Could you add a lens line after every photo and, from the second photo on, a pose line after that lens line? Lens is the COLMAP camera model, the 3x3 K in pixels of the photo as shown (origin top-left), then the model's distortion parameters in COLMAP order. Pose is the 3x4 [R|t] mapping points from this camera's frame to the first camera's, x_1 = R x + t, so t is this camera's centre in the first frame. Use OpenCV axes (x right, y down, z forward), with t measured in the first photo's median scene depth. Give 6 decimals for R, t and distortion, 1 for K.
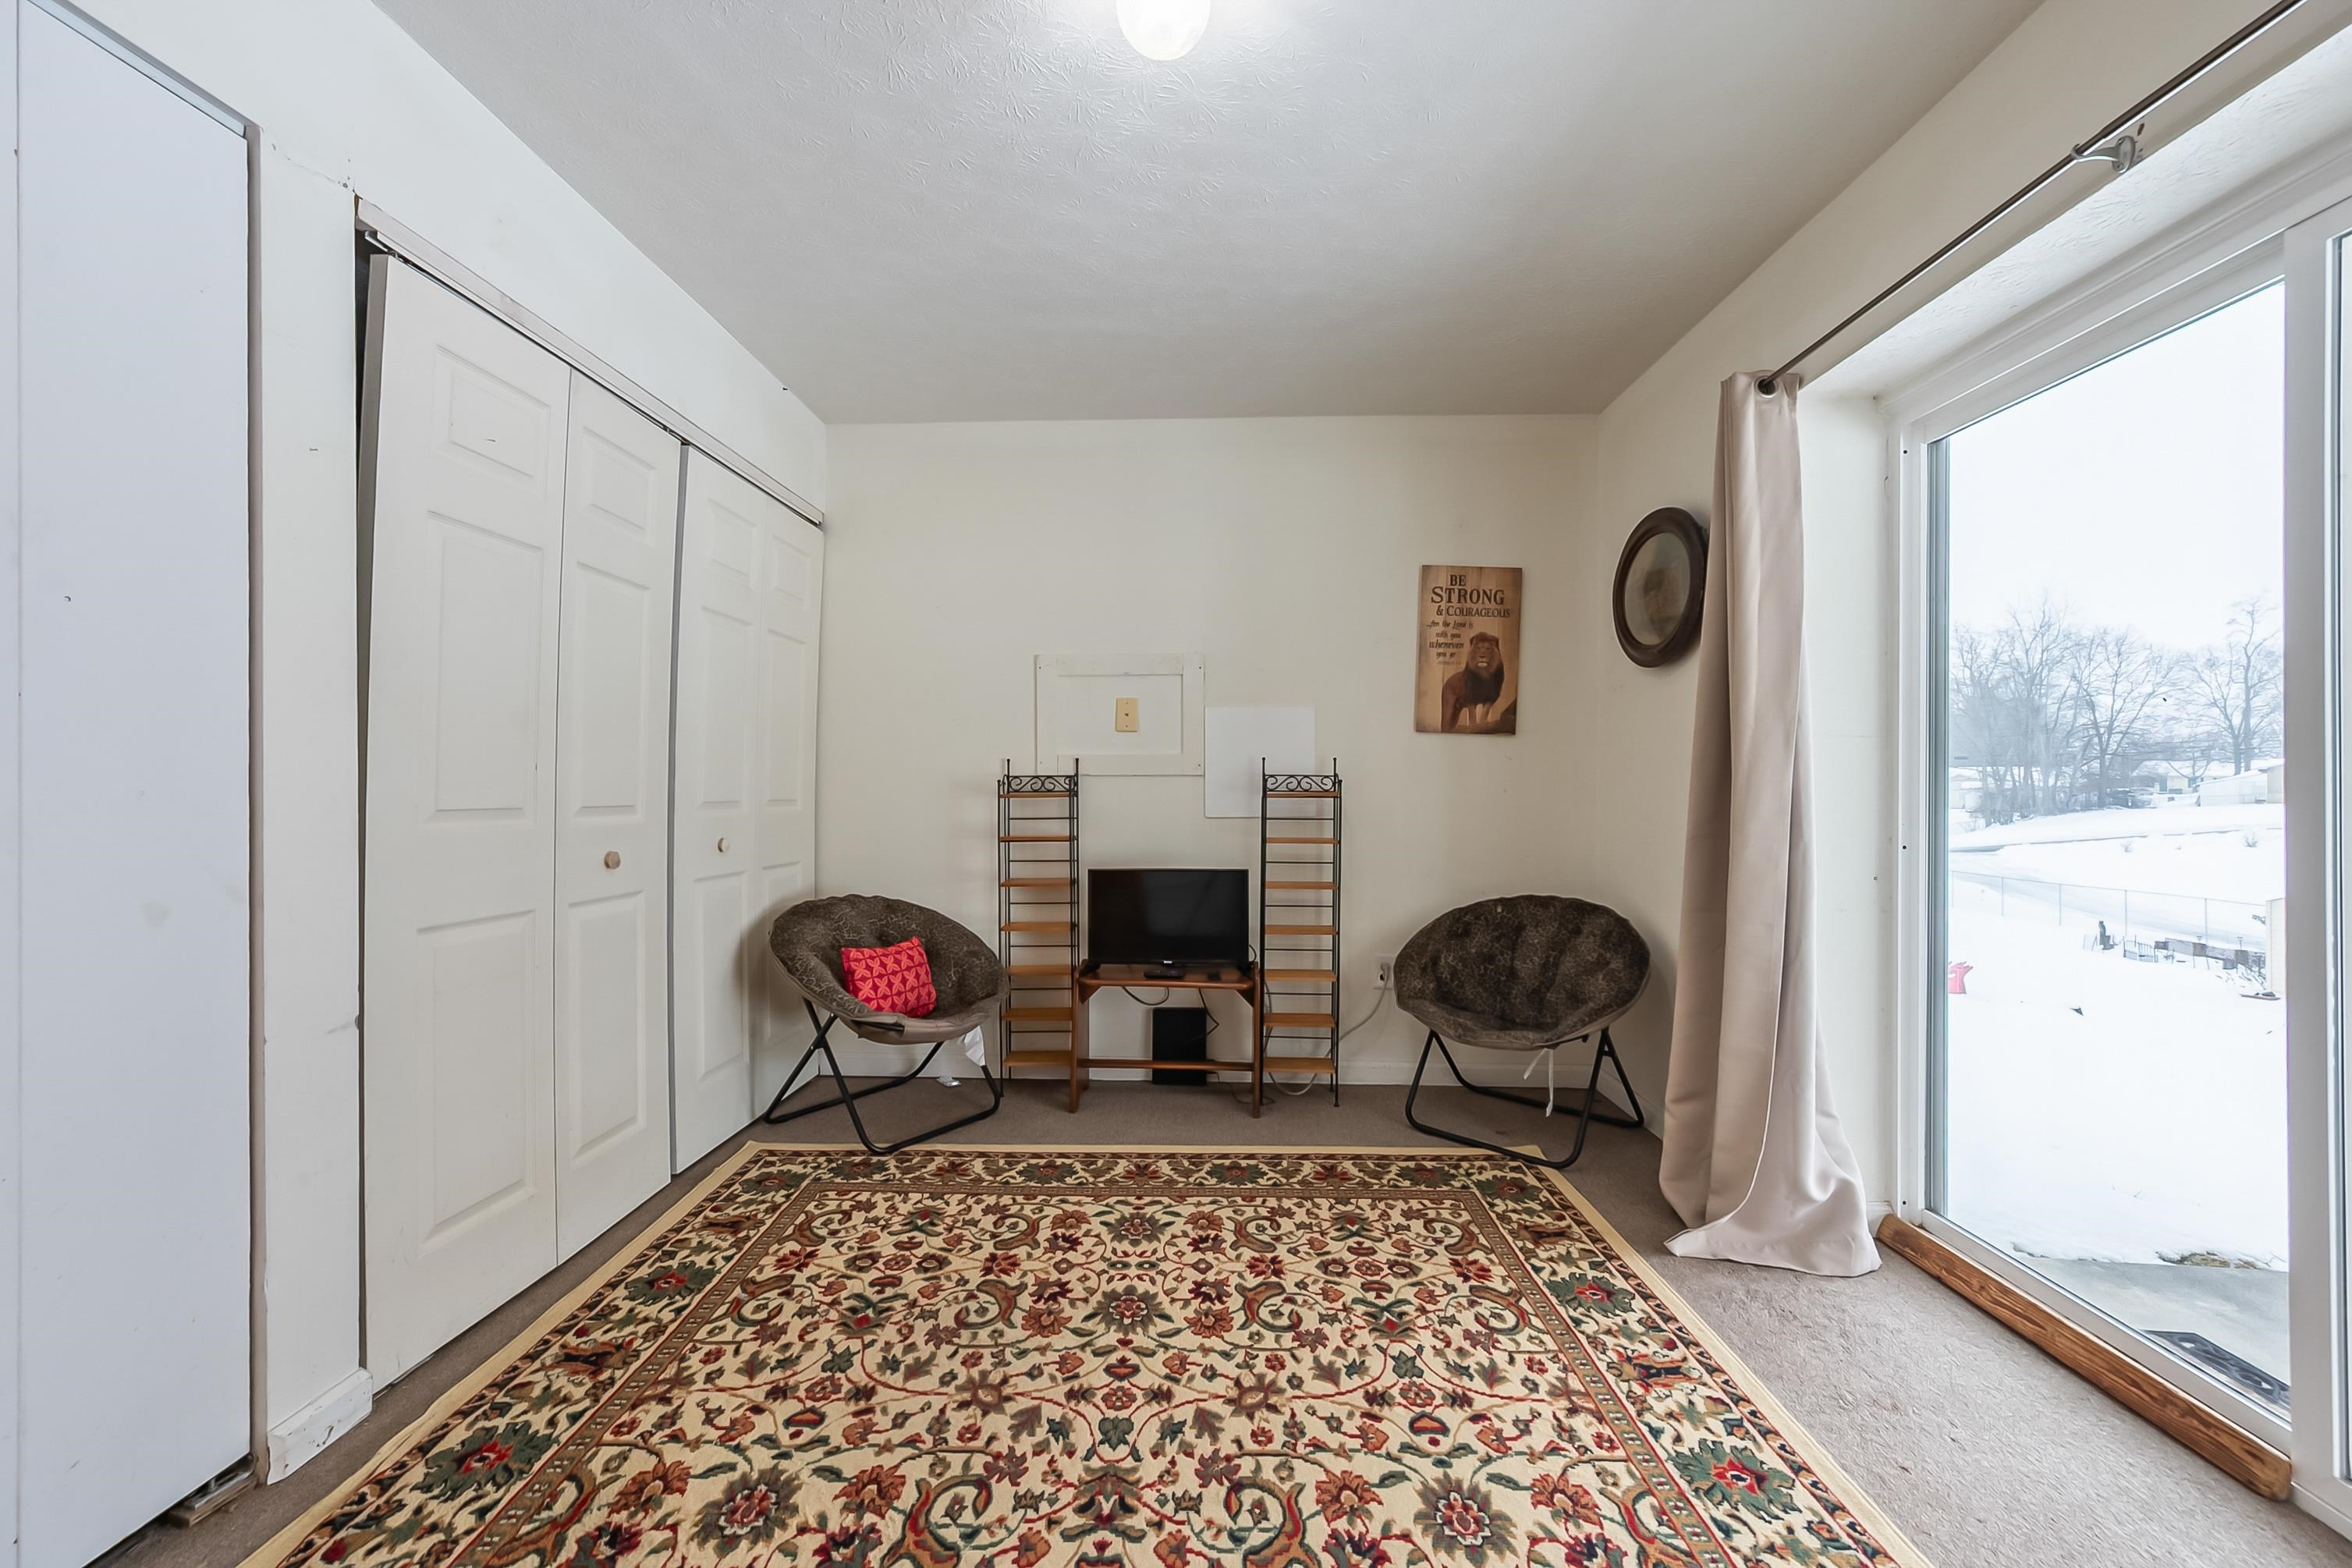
lens RADIAL K [[950.7, 0, 1175.1], [0, 950.7, 774.8], [0, 0, 1]] dist [0.000128, 0.000023]
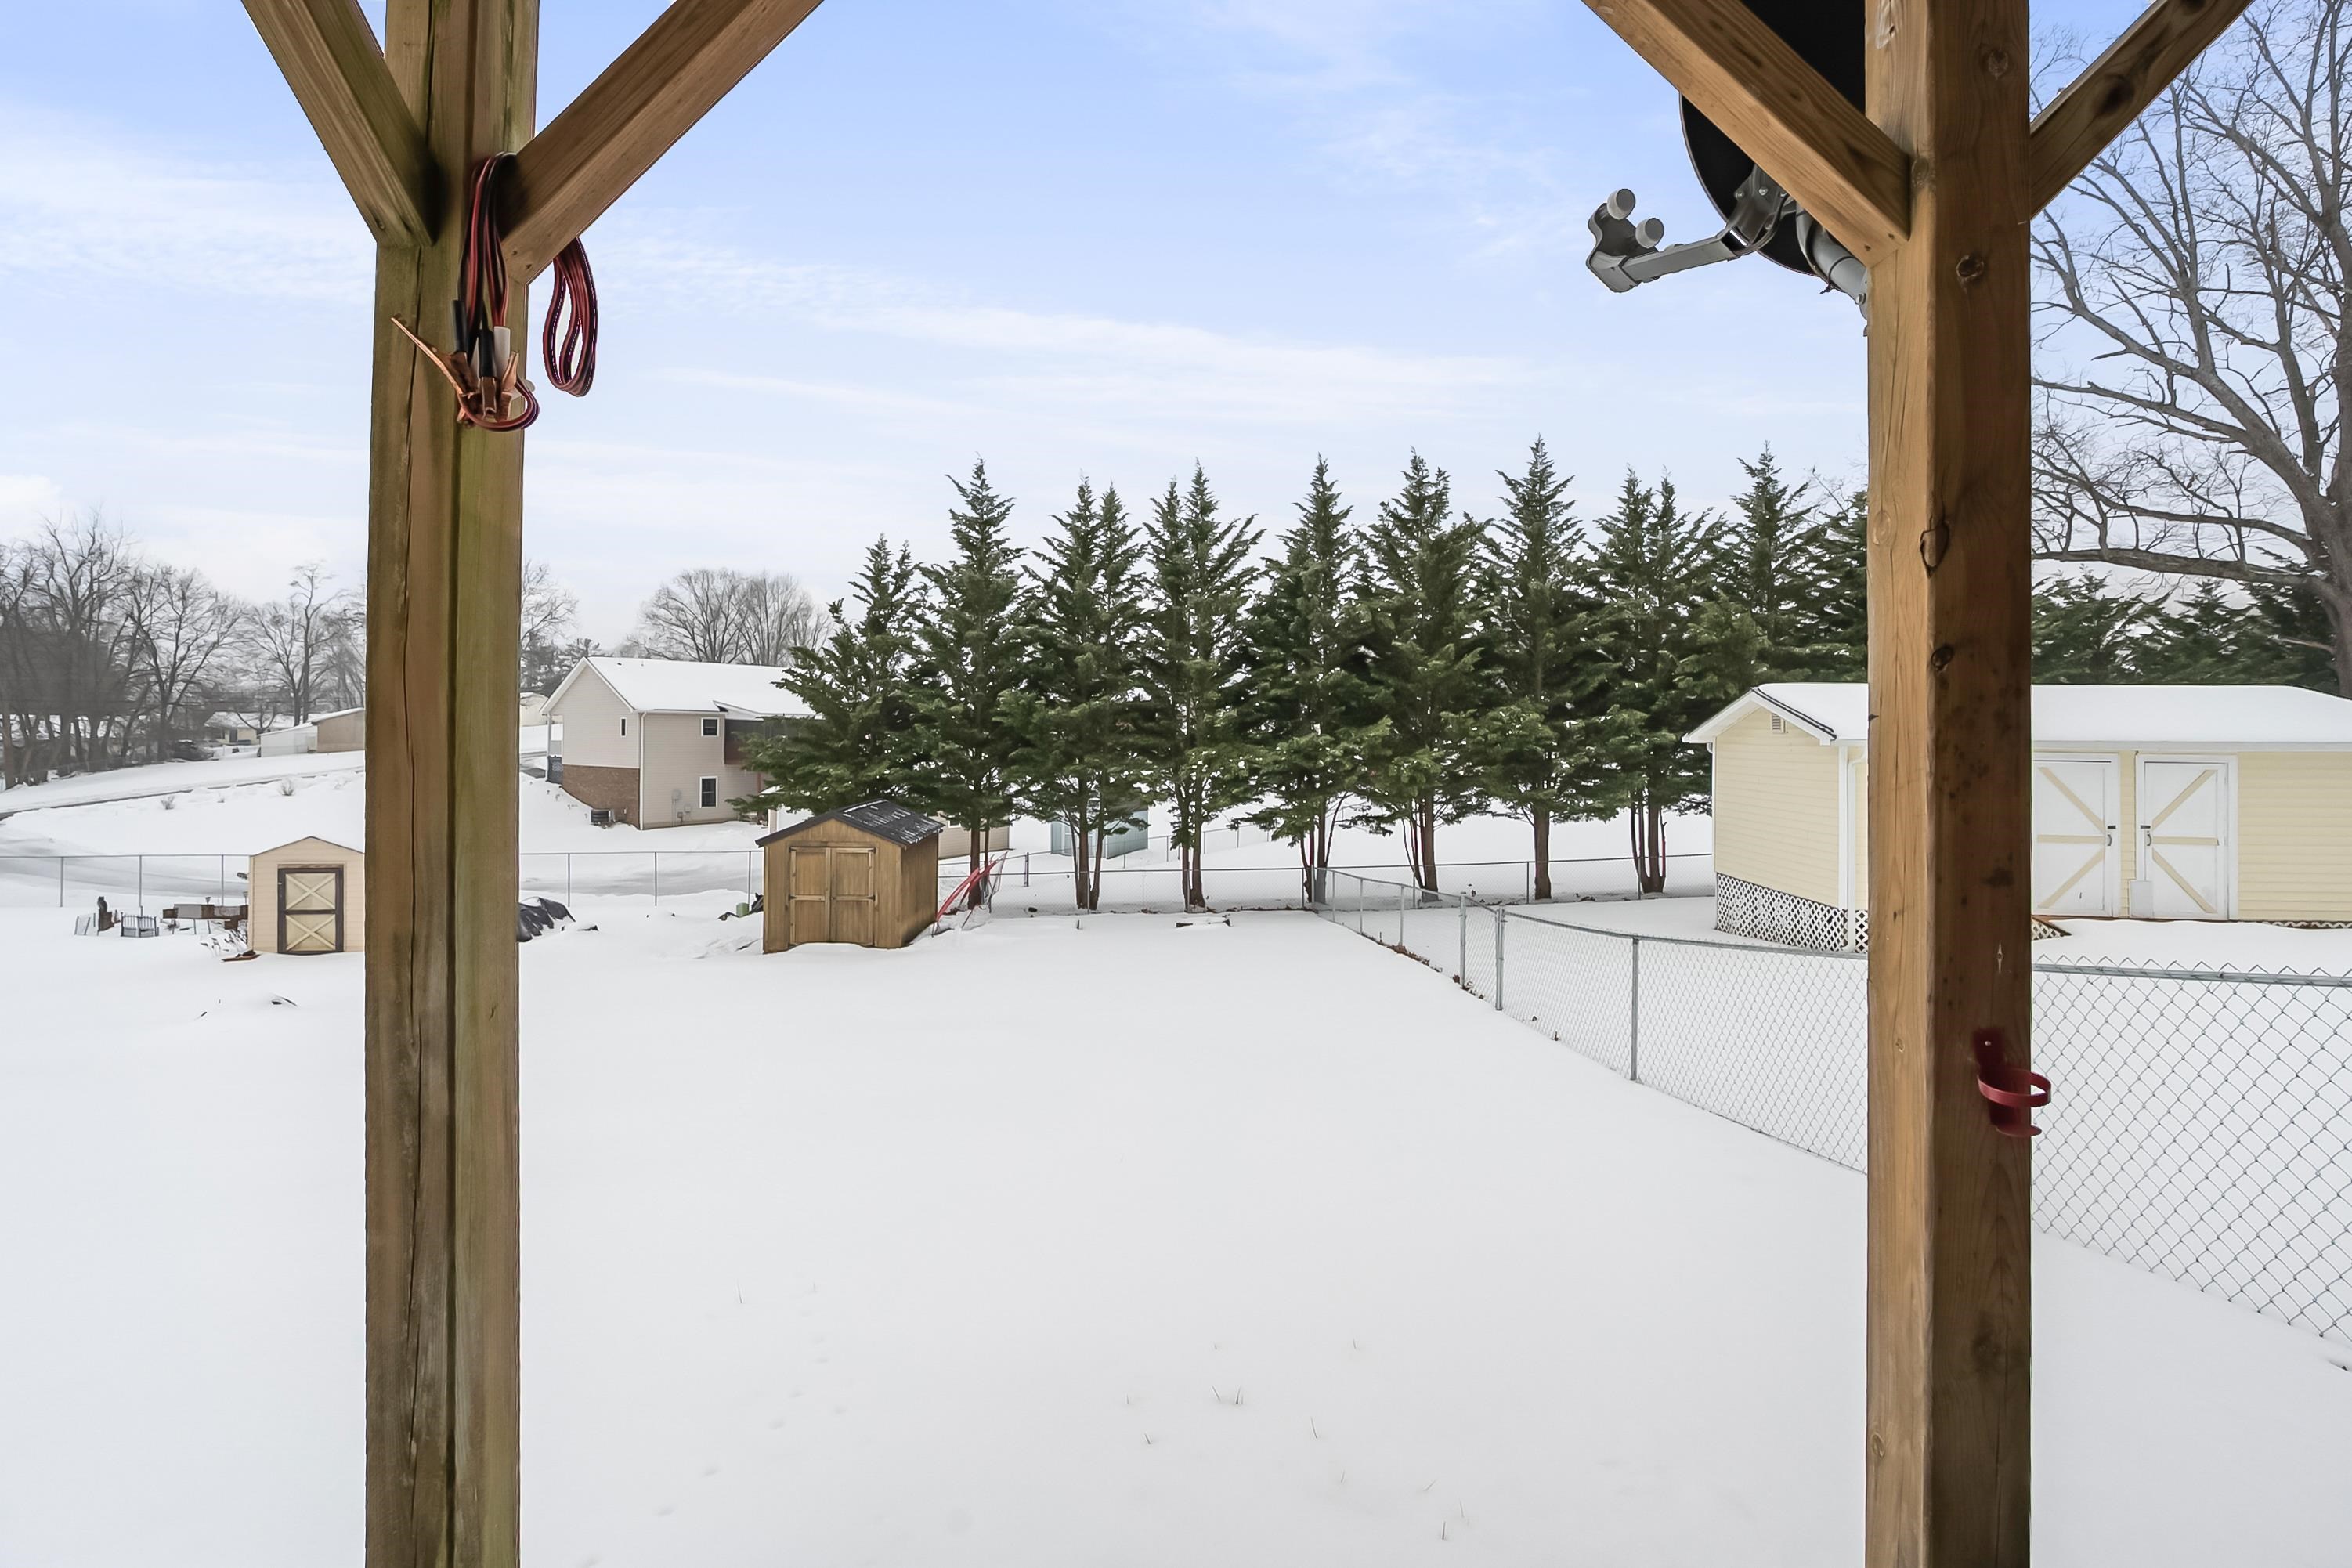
lens RADIAL K [[963.8, 0, 1167.4], [0, 963.8, 729.7], [0, 0, 1]] dist [-0.000585, 0.000175]
pose [[0.003636, 0.005922, 0.999976, 0.037624], [-0.009903, 0.999934, -0.005886, 0.000046], [-0.999944, -0.009882, 0.003694, 0.014374]]
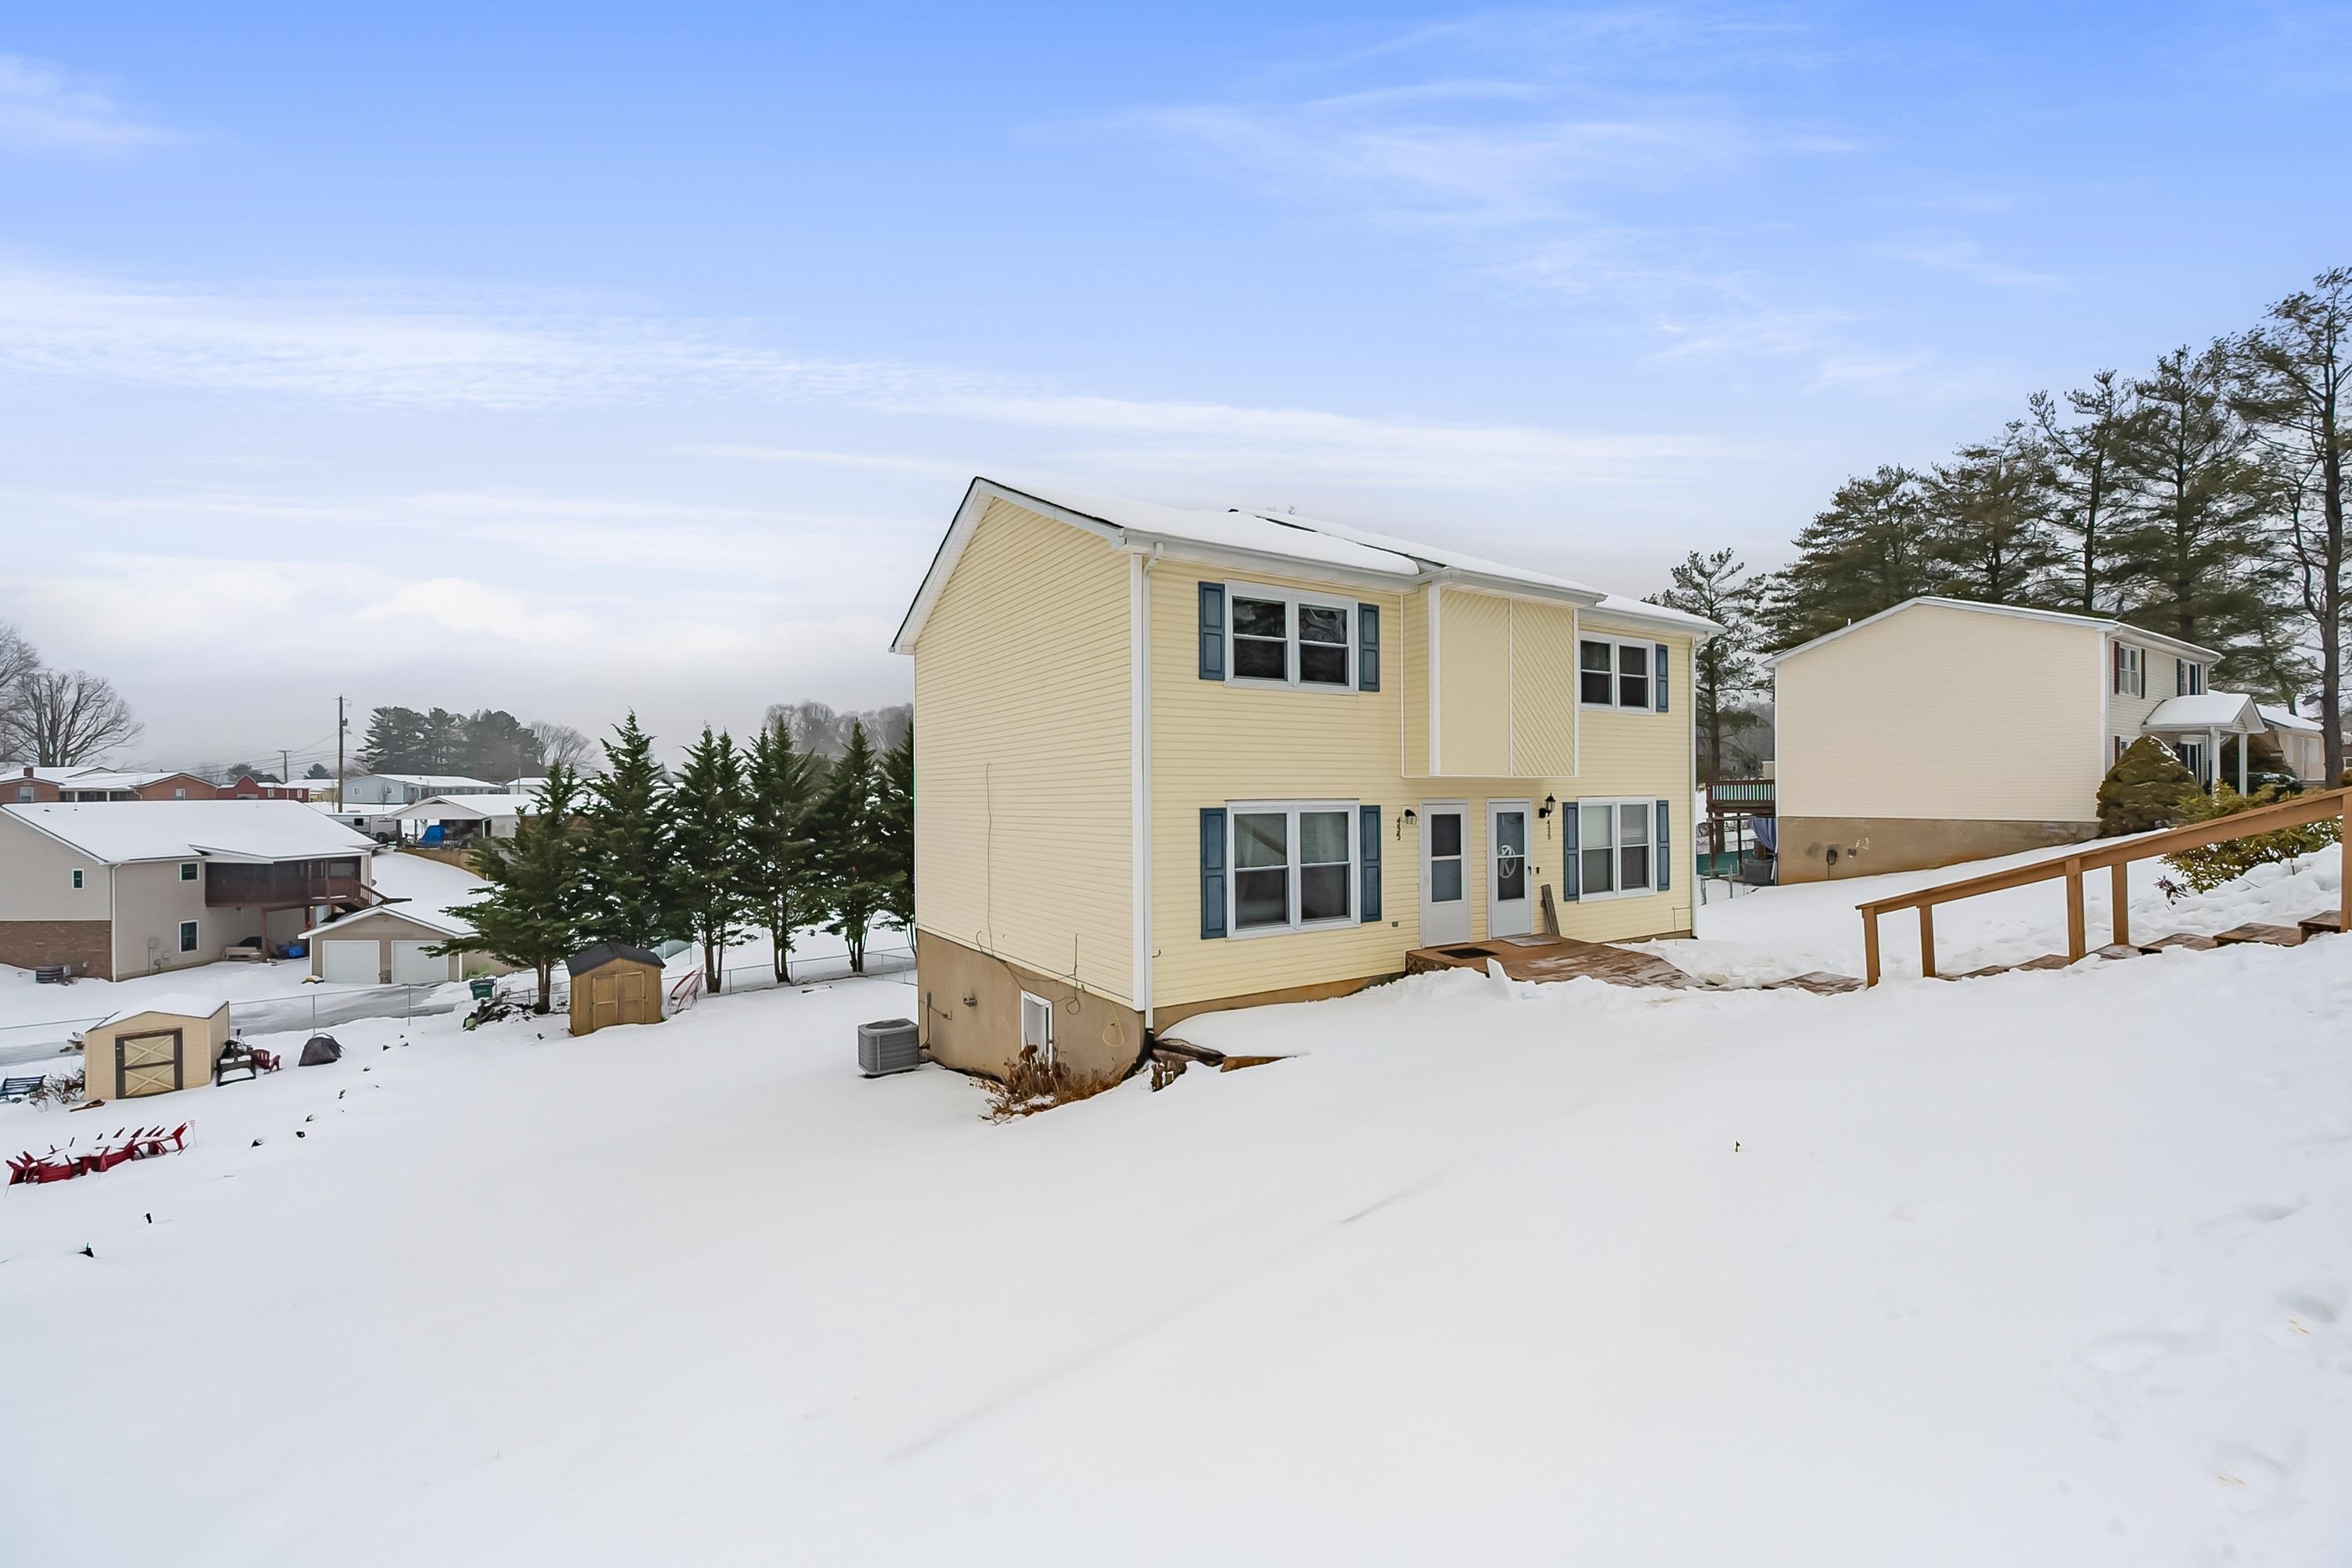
lens RADIAL K [[941.4, 0, 1182.2], [0, 941.4, 792.8], [0, 0, 1]] dist [0.000883, 0.000246]
pose [[-0.566711, 0.003572, 0.823909, -0.172960], [0.003477, 0.999992, -0.001943, -0.041962], [-0.823910, 0.001764, -0.566719, 0.107724]]
